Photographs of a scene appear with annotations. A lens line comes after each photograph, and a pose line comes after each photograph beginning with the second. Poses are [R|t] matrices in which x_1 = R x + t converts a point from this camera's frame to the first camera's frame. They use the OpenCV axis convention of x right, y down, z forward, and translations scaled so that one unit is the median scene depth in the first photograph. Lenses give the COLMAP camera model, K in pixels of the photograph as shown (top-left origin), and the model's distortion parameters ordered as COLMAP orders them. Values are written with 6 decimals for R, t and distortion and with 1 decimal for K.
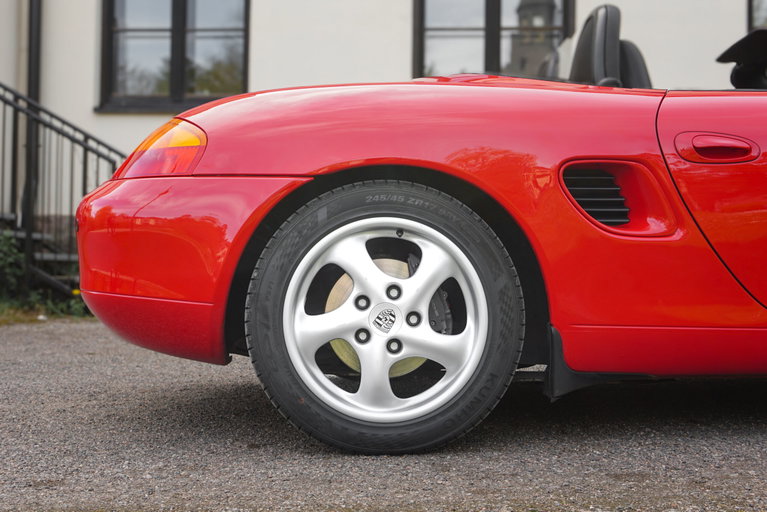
lens RADIAL K [[921.8, 0, 383.2], [0, 921.8, 258.2], [0, 0, 1]] dist [-0.056742, 0.000000]
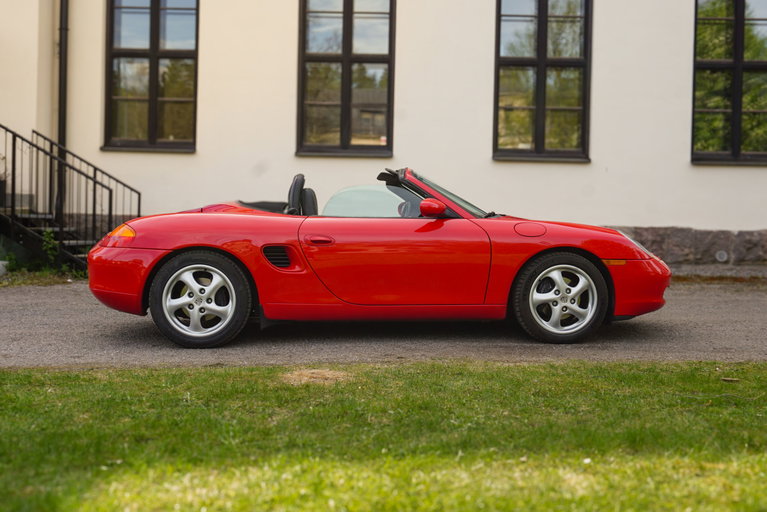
lens RADIAL K [[743.2, 0, 383.5], [0, 743.2, 253.0], [0, 0, 1]] dist [-0.015568, 0.000000]
pose [[0.998649, 0.010227, 0.050937, 0.435047], [-0.012998, 0.998436, 0.054373, -0.204123], [-0.050301, -0.054961, 0.997221, -1.250274]]
